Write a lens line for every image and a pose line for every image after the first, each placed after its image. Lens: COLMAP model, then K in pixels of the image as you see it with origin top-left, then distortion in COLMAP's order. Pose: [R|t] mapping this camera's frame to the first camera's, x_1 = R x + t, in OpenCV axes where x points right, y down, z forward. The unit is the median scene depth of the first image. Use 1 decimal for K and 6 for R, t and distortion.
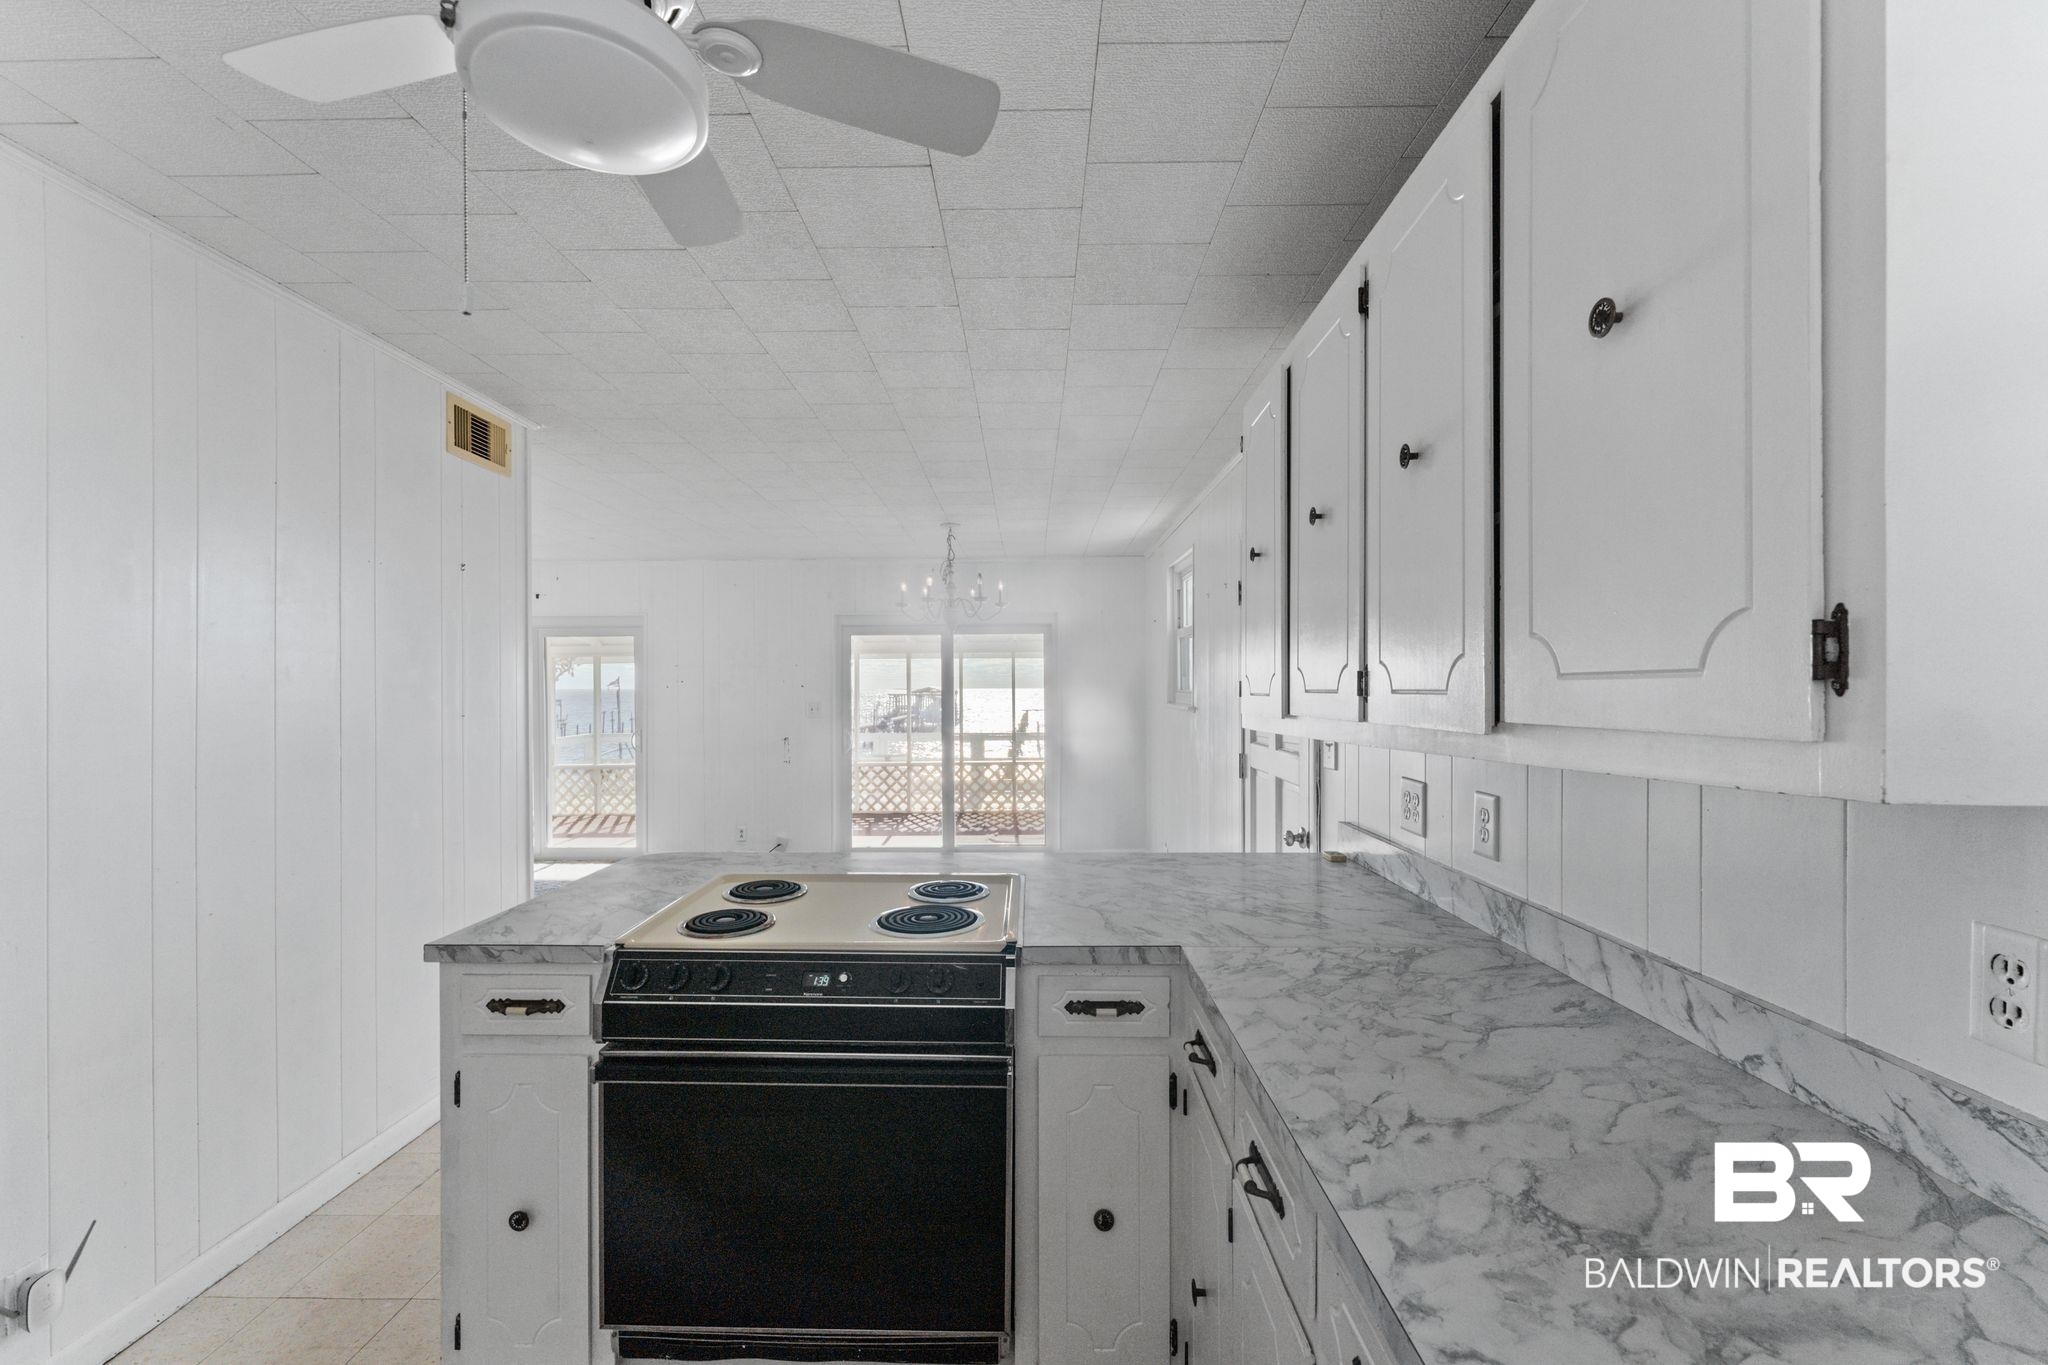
lens RADIAL K [[841.6, 0, 1017.7], [0, 841.6, 720.4], [0, 0, 1]] dist [0.018789, -0.005194]
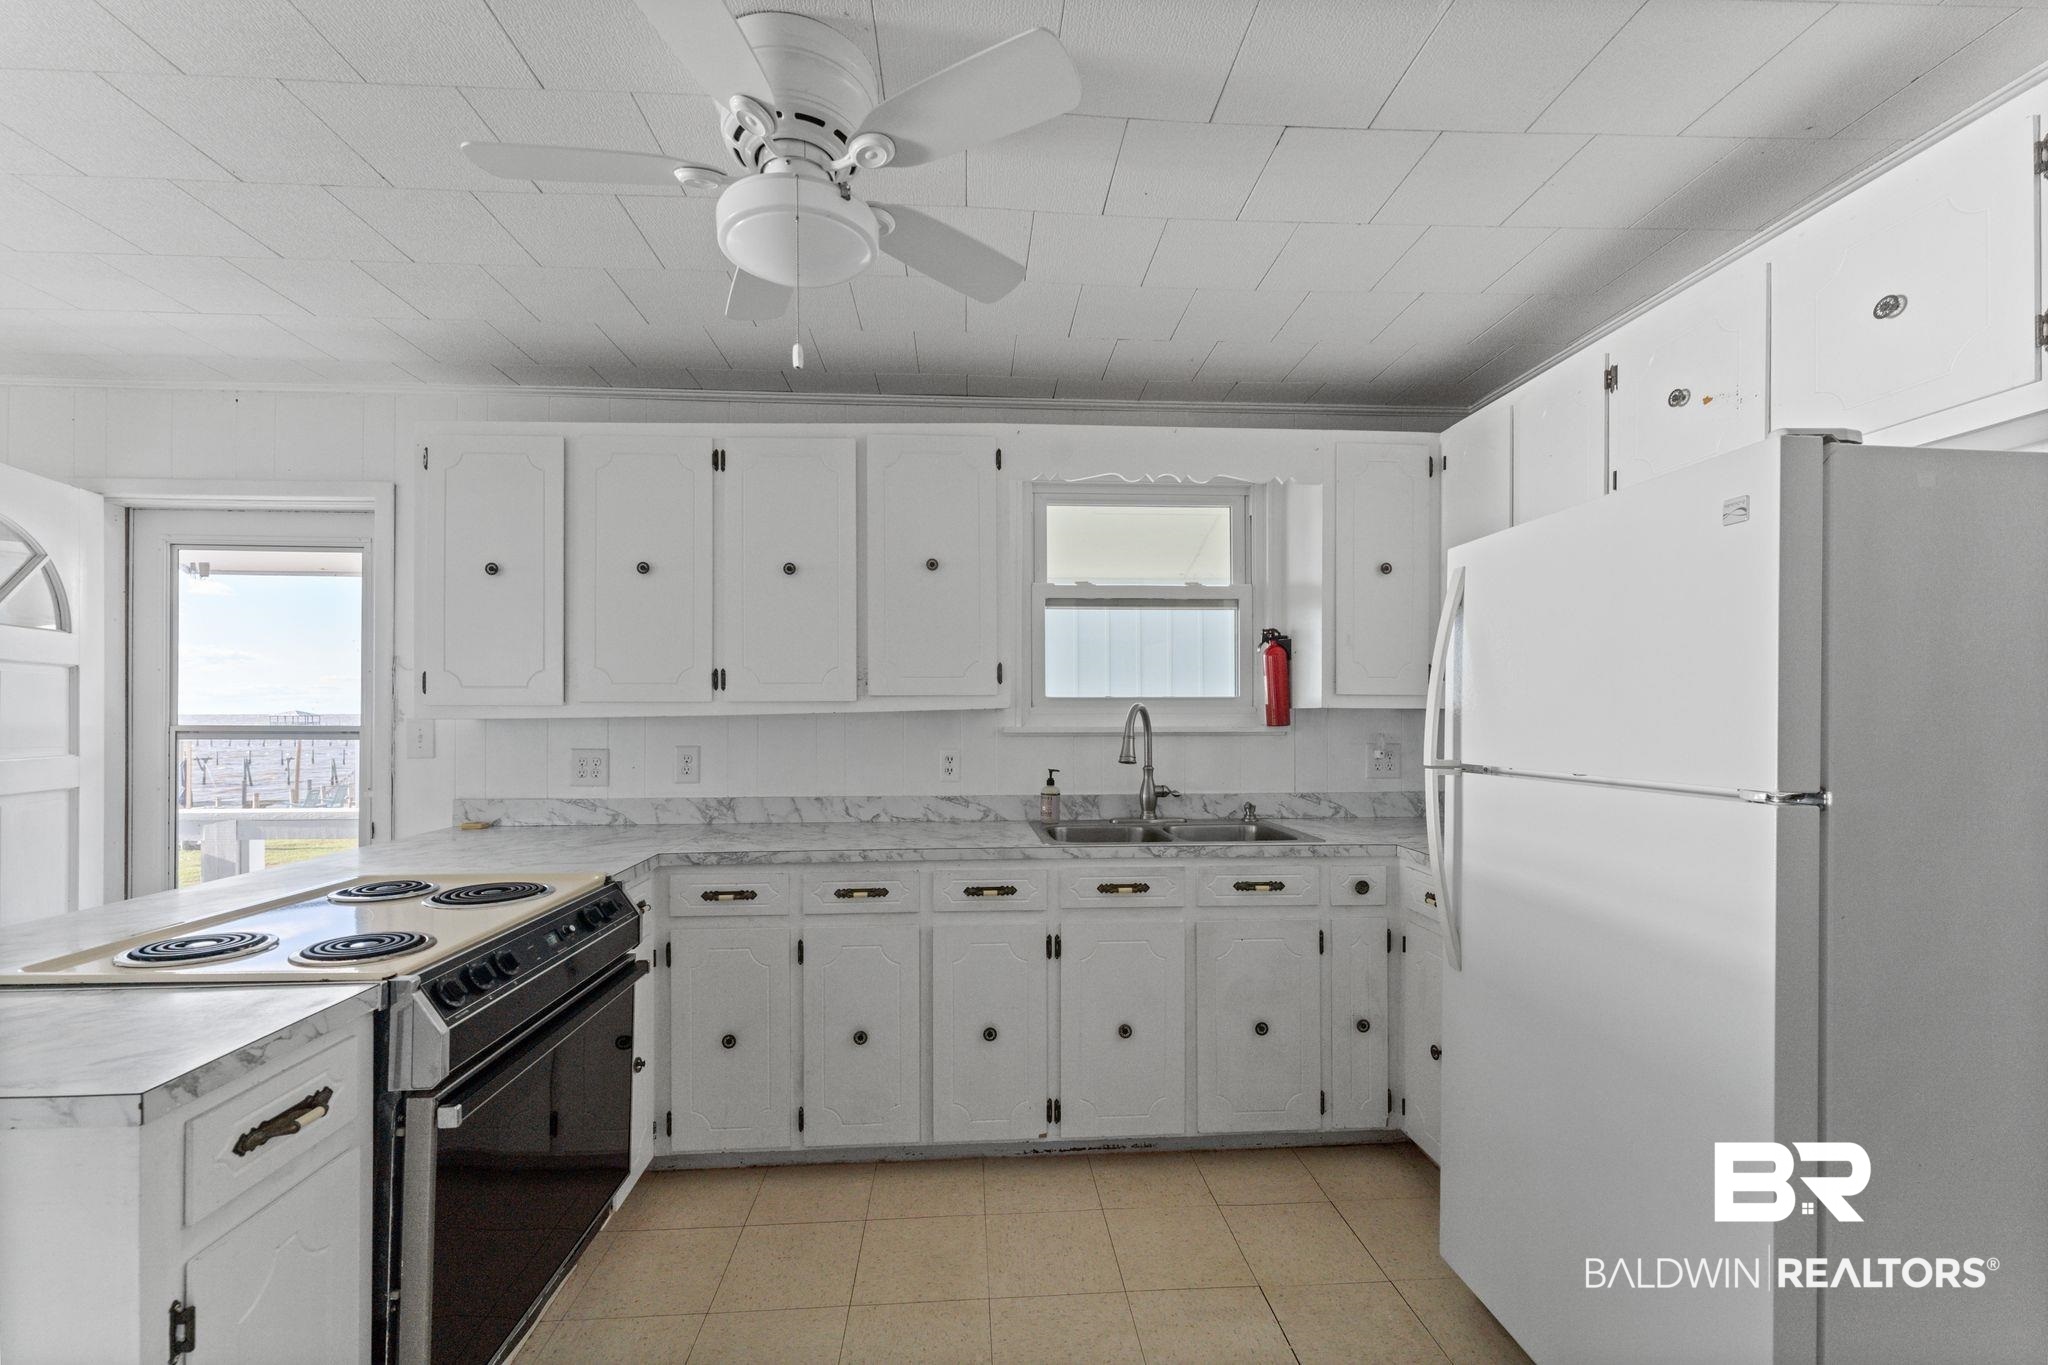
lens RADIAL K [[841.6, 0, 1017.7], [0, 841.6, 720.4], [0, 0, 1]] dist [0.018789, -0.005194]
pose [[-0.082650, -0.006965, 0.996554, -1.663751], [0.034354, 0.999361, 0.009834, 0.051304], [-0.995986, 0.035049, -0.082358, 0.614889]]
